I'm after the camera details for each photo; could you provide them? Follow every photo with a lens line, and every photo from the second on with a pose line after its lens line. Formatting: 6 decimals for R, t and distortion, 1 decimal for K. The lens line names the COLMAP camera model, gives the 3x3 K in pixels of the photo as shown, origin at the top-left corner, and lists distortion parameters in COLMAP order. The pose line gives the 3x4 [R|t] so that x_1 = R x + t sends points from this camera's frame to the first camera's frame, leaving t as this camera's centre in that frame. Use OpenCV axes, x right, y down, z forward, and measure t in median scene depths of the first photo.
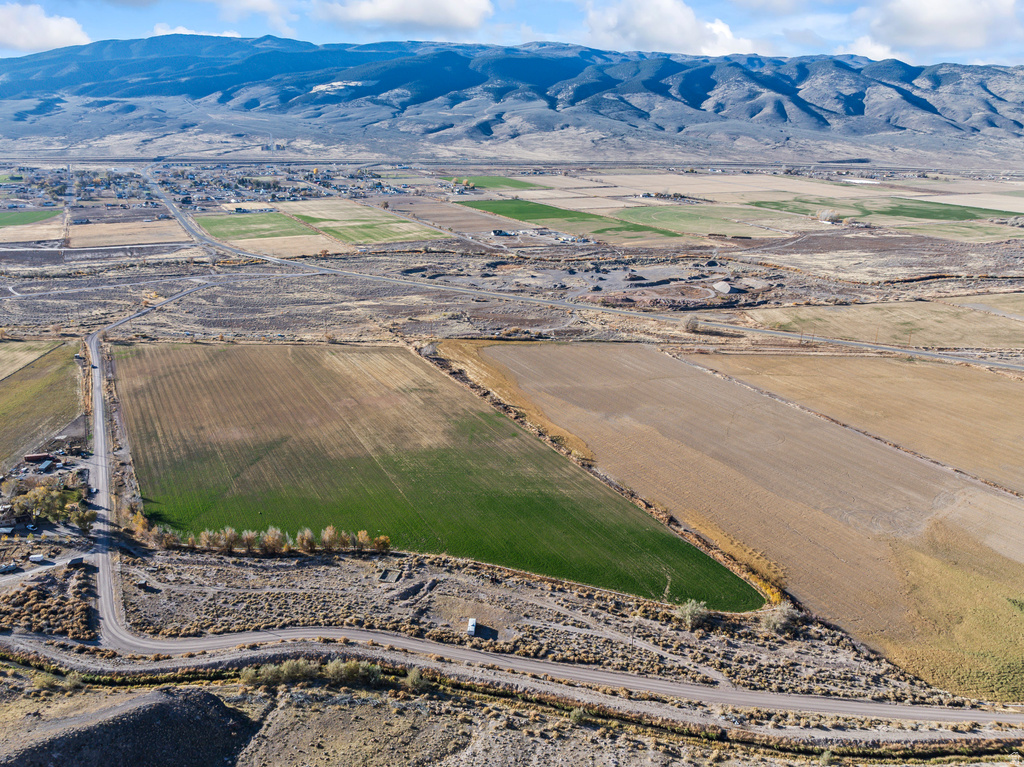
lens RADIAL K [[719.1, 0, 516.3], [0, 719.1, 380.1], [0, 0, 1]] dist [-0.039704, 0.004428]
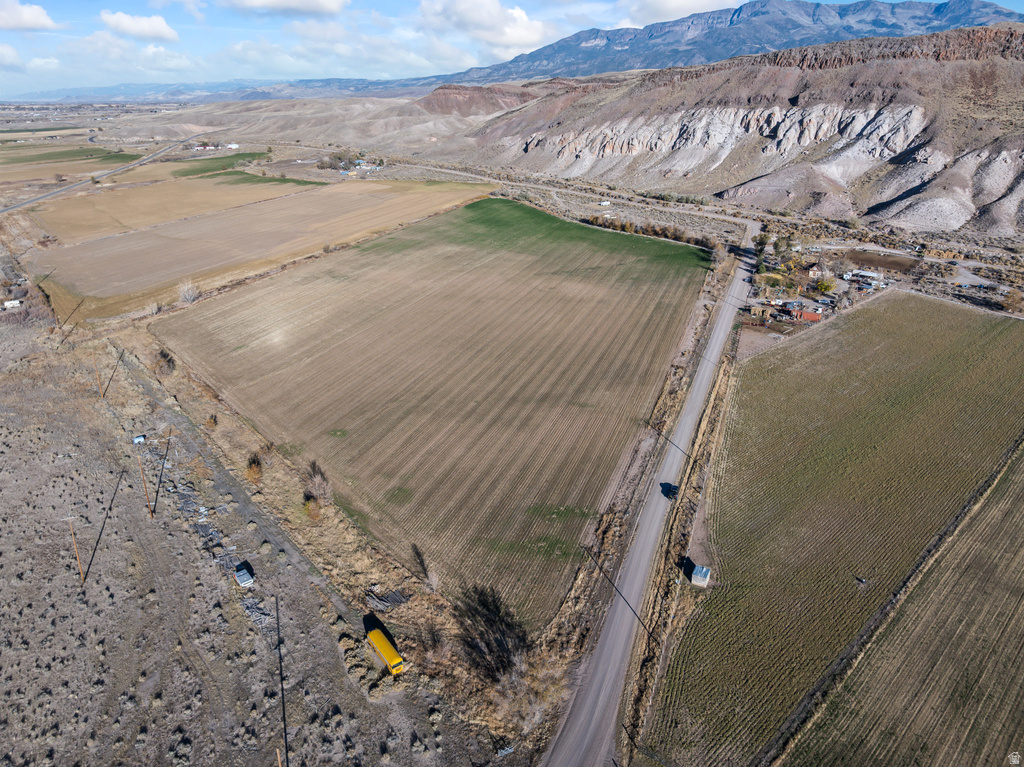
lens RADIAL K [[719.0, 0, 516.5], [0, 719.0, 379.7], [0, 0, 1]] dist [-0.051939, 0.024688]
pose [[-0.637564, -0.301587, 0.708912, -0.961036], [0.262530, 0.780061, 0.567964, -0.323281], [-0.724285, 0.548224, -0.418163, 1.454536]]
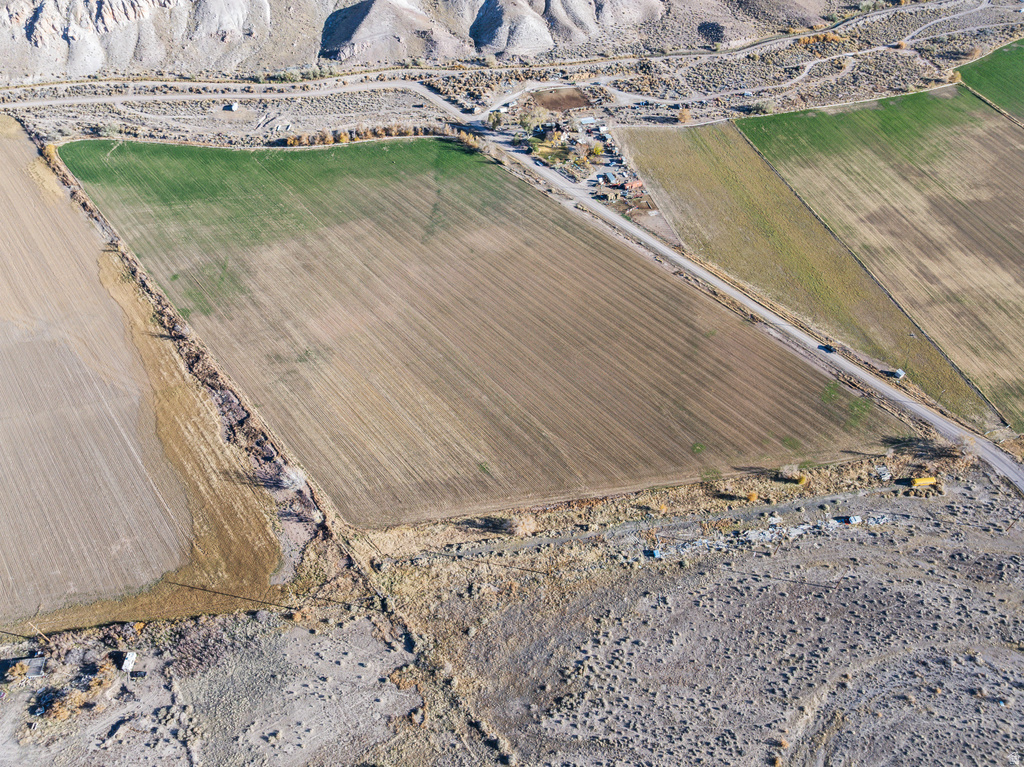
lens RADIAL K [[719.0, 0, 516.5], [0, 719.0, 379.7], [0, 0, 1]] dist [-0.051939, 0.024688]
pose [[-0.985848, 0.113256, -0.123599, -0.301285], [-0.070125, 0.391080, 0.917681, -0.722795], [0.152271, 0.913362, -0.377603, 1.540072]]
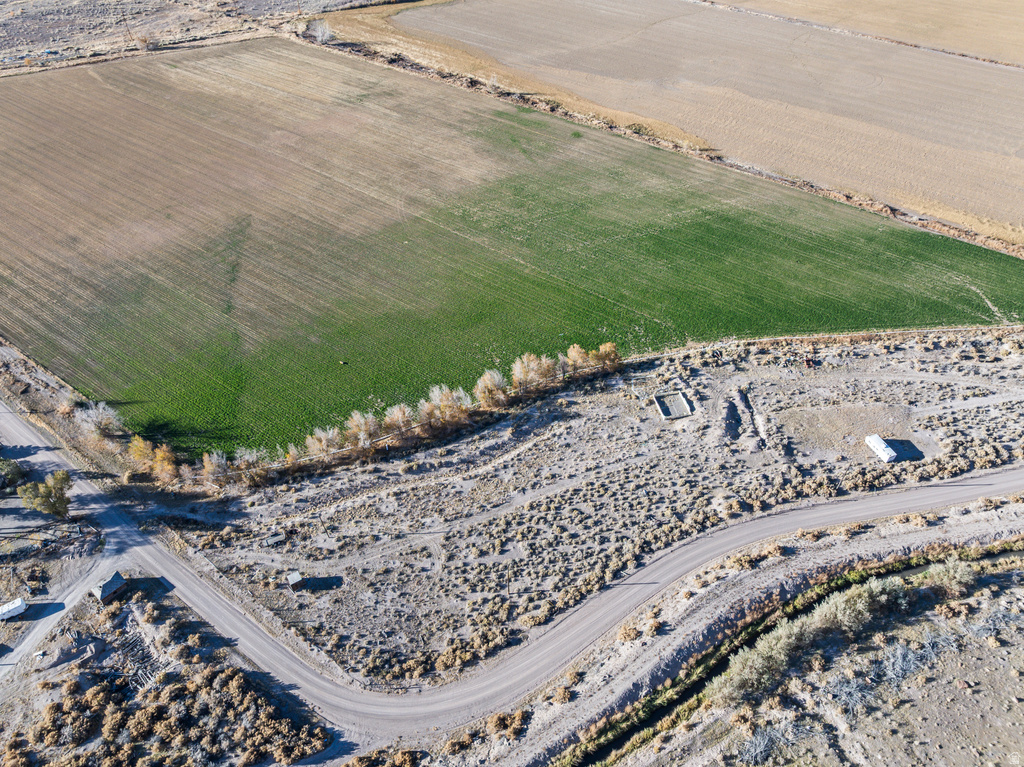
lens RADIAL K [[718.9, 0, 516.4], [0, 718.9, 381.4], [0, 0, 1]] dist [-0.037005, -0.004502]
pose [[0.913121, -0.298622, 0.277551, -0.318761], [0.155857, 0.884773, 0.439186, -0.024146], [-0.376721, -0.357772, 0.854448, 0.367751]]
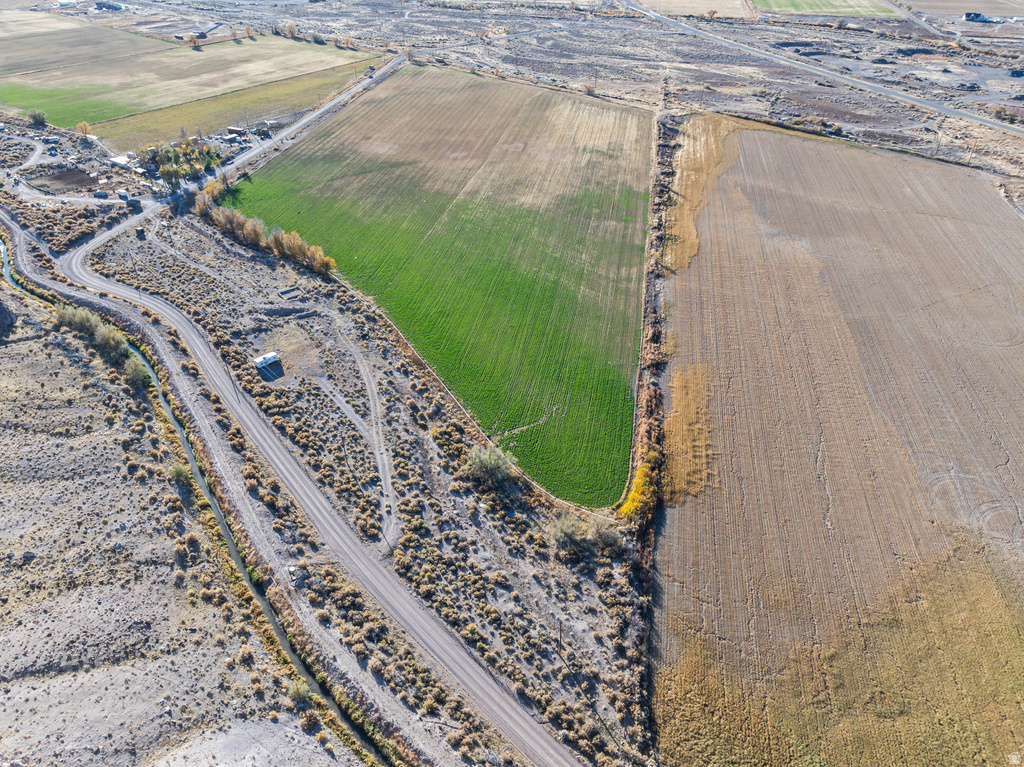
lens RADIAL K [[719.1, 0, 516.3], [0, 719.1, 380.1], [0, 0, 1]] dist [-0.039704, 0.004428]
pose [[0.756361, 0.364357, -0.543288, 0.395870], [-0.215684, 0.922981, 0.318725, 0.016157], [0.617575, -0.123893, 0.776693, 0.313293]]
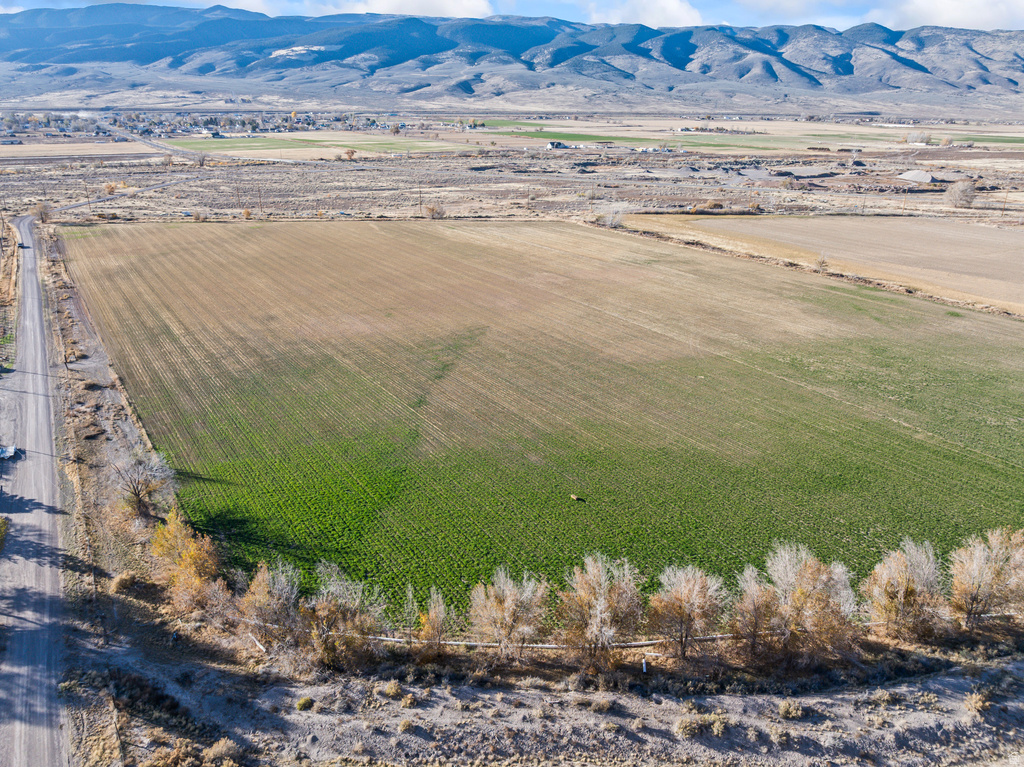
lens RADIAL K [[721.0, 0, 516.5], [0, 721.0, 378.5], [0, 0, 1]] dist [-0.053582, 0.027537]
pose [[0.998149, -0.029173, 0.053357, -0.321601], [0.028366, 0.999472, 0.015826, 0.104300], [-0.053791, -0.014283, 0.998450, 0.562454]]
